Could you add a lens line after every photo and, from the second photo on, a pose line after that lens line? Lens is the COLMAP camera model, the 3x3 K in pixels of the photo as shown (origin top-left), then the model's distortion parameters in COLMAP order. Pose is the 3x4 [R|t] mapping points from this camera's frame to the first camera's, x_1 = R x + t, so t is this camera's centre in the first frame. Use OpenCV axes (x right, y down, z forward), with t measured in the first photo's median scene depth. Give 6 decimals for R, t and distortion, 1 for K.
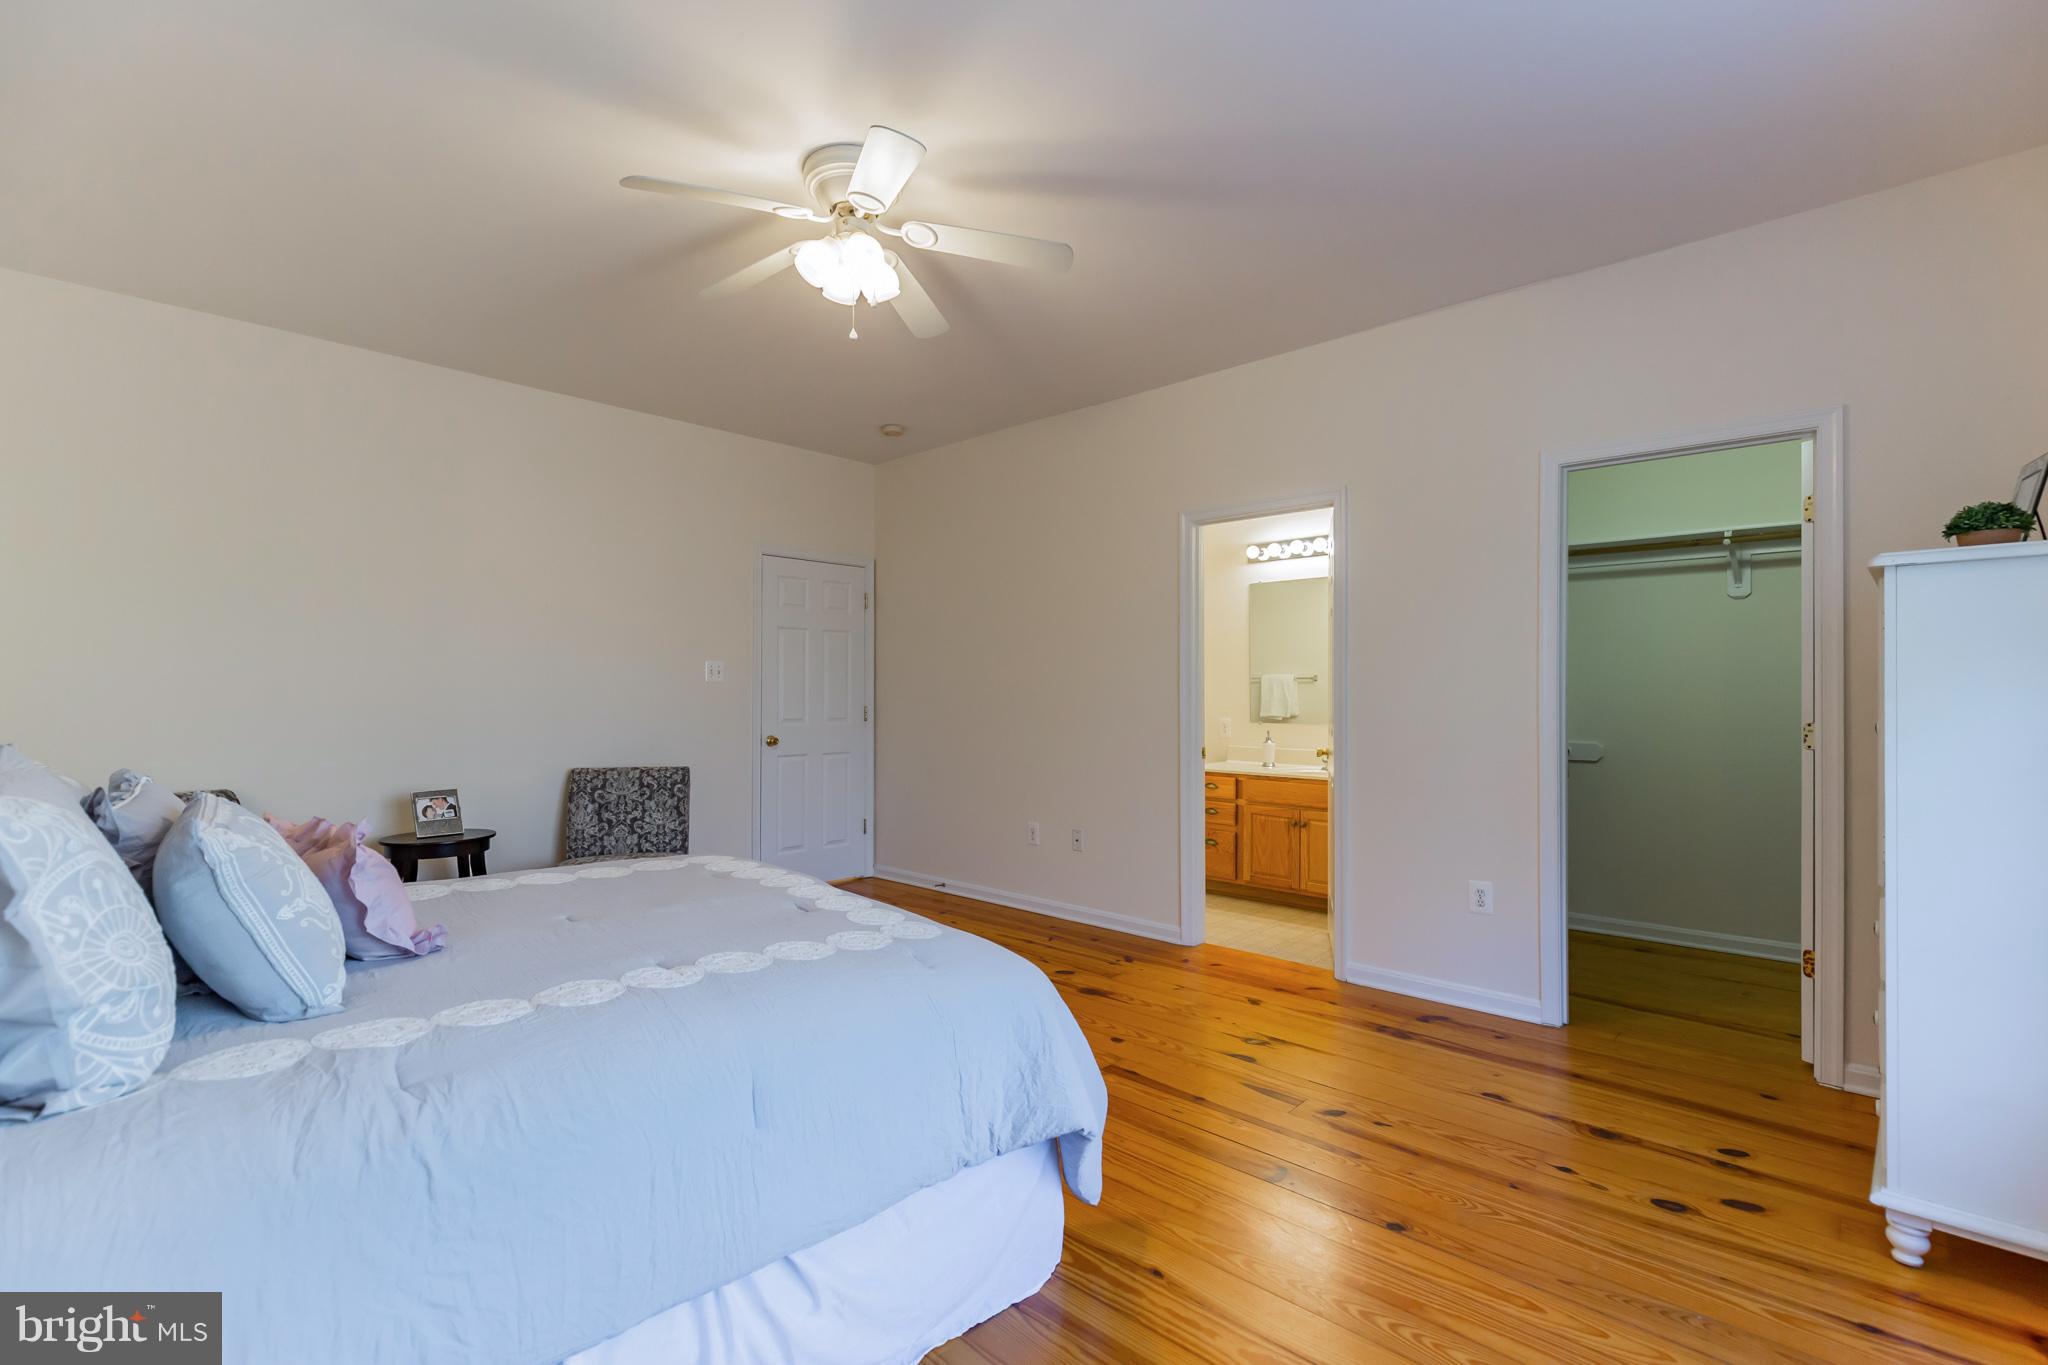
lens RADIAL K [[912.1, 0, 1024.0], [0, 912.1, 682.5], [0, 0, 1]] dist [0.012444, 0.000068]
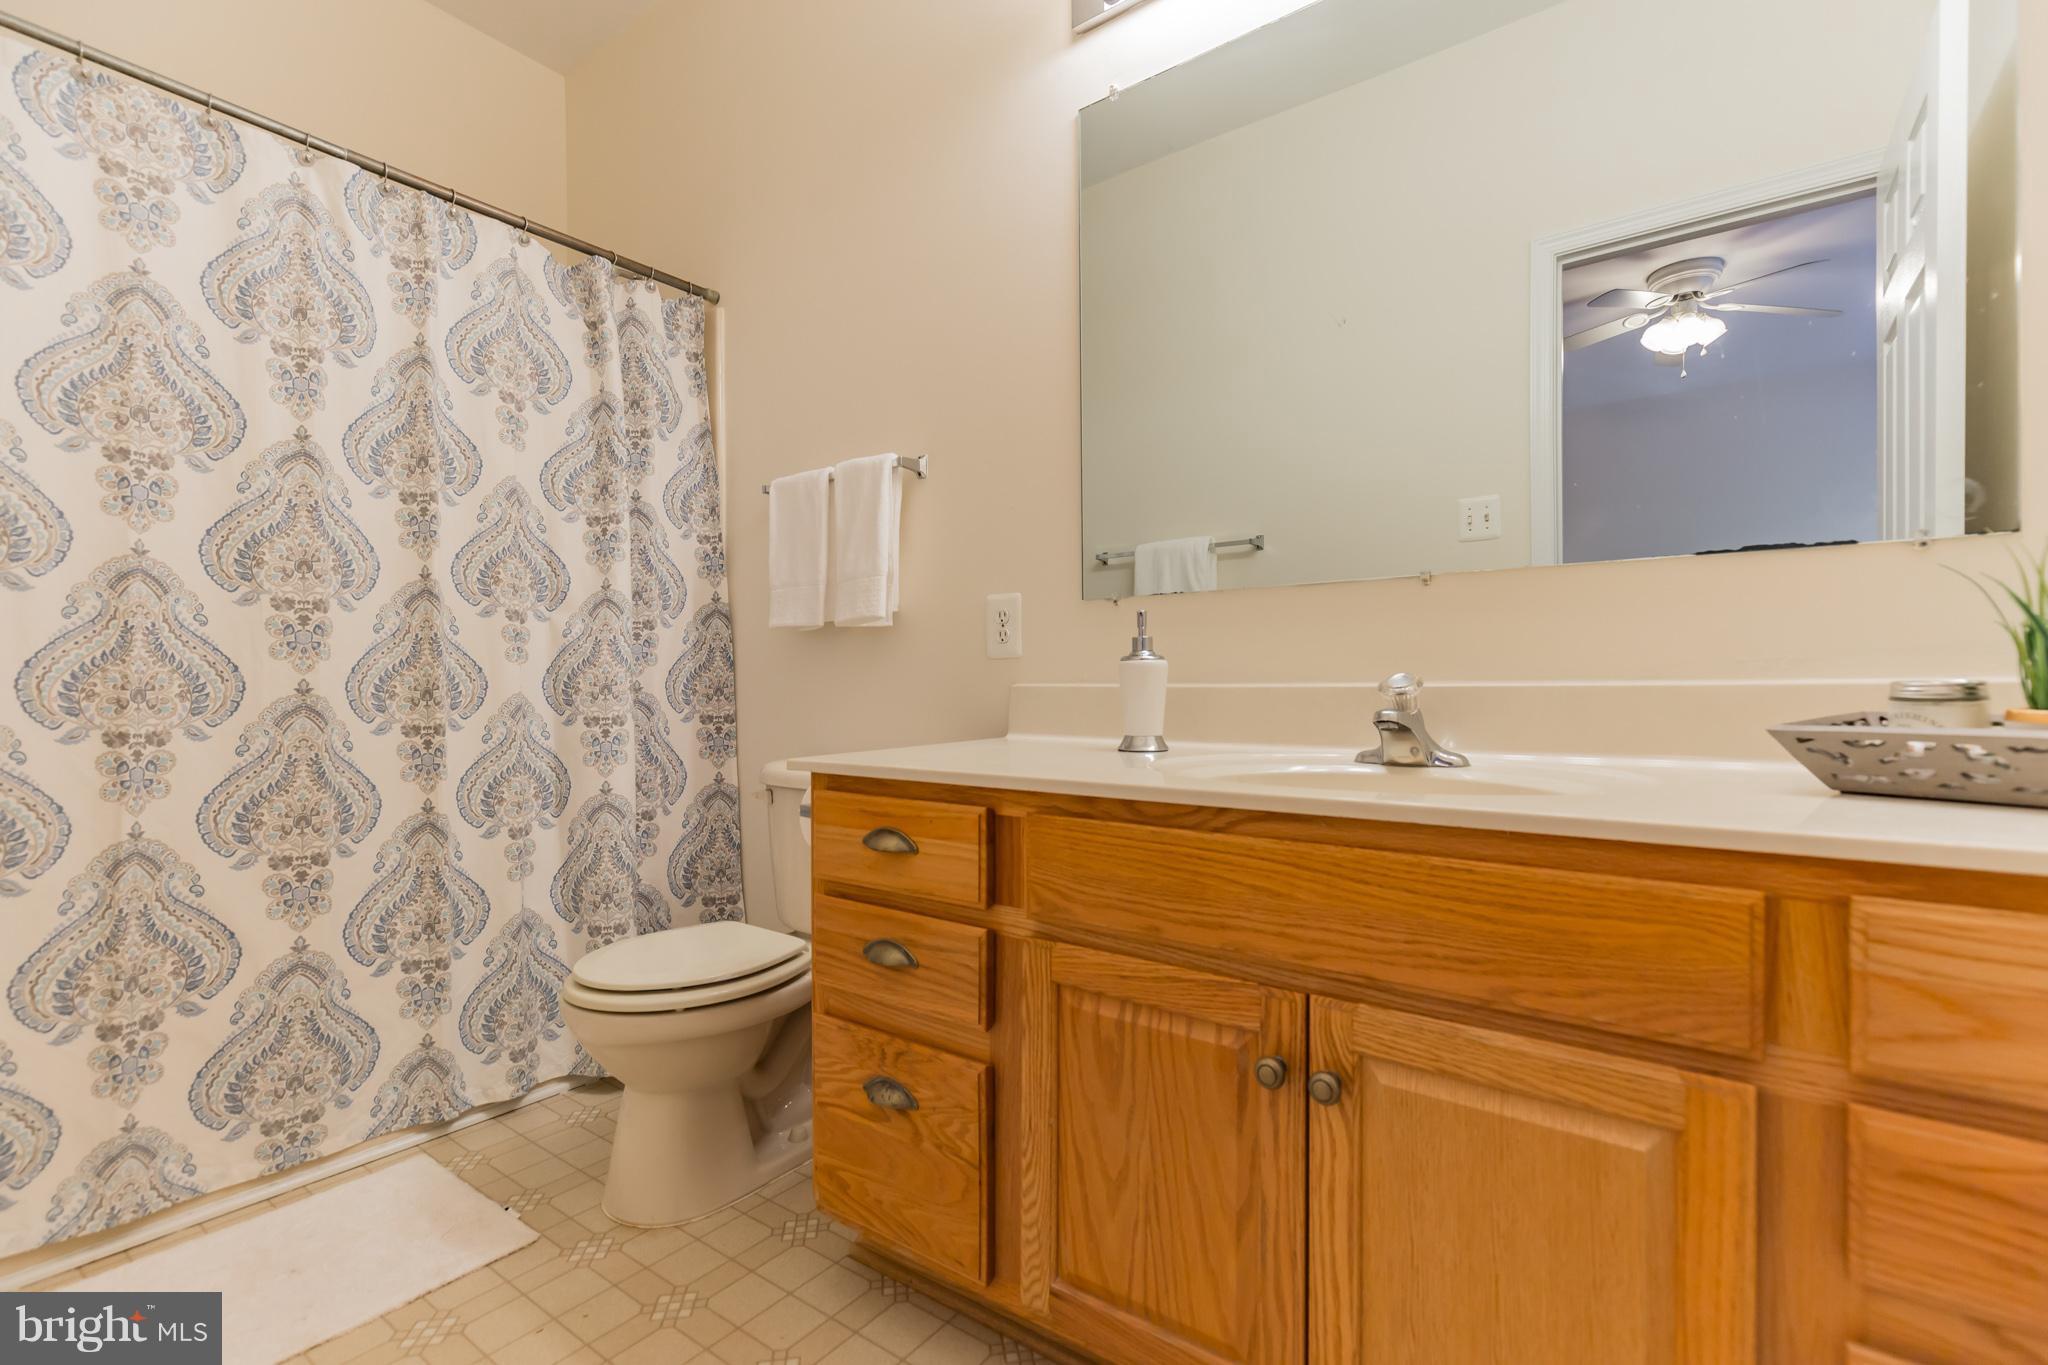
lens RADIAL K [[932.2, 0, 996.9], [0, 932.2, 673.1], [0, 0, 1]] dist [0.009598, -0.000355]
pose [[0.995834, -0.000761, 0.091181, 0.215043], [0.000460, 0.999994, 0.003331, 0.072589], [-0.091183, -0.003276, 0.995829, 0.785830]]
